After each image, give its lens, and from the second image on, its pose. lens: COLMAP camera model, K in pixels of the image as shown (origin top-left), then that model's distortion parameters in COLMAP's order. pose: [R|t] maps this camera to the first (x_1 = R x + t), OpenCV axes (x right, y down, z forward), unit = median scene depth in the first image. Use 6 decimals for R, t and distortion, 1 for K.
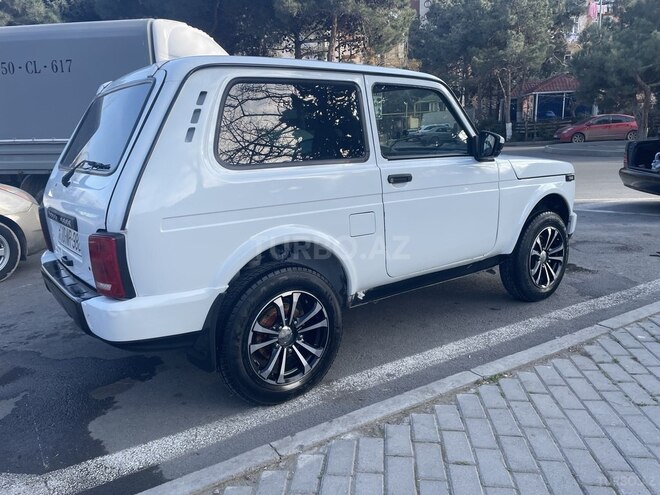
lens RADIAL K [[495.3, 0, 326.0], [0, 495.3, 256.2], [0, 0, 1]] dist [0.083609, -0.104552]
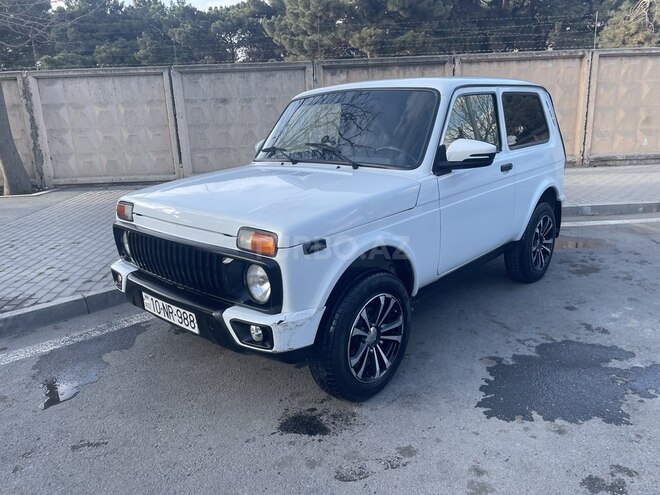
lens RADIAL K [[493.5, 0, 327.7], [0, 493.5, 240.9], [0, 0, 1]] dist [0.090041, -0.112965]
pose [[-0.981456, 0.113977, -0.154121, 0.453785], [0.029621, 0.884544, 0.465515, -0.722704], [0.189385, 0.452317, -0.871518, 2.679875]]
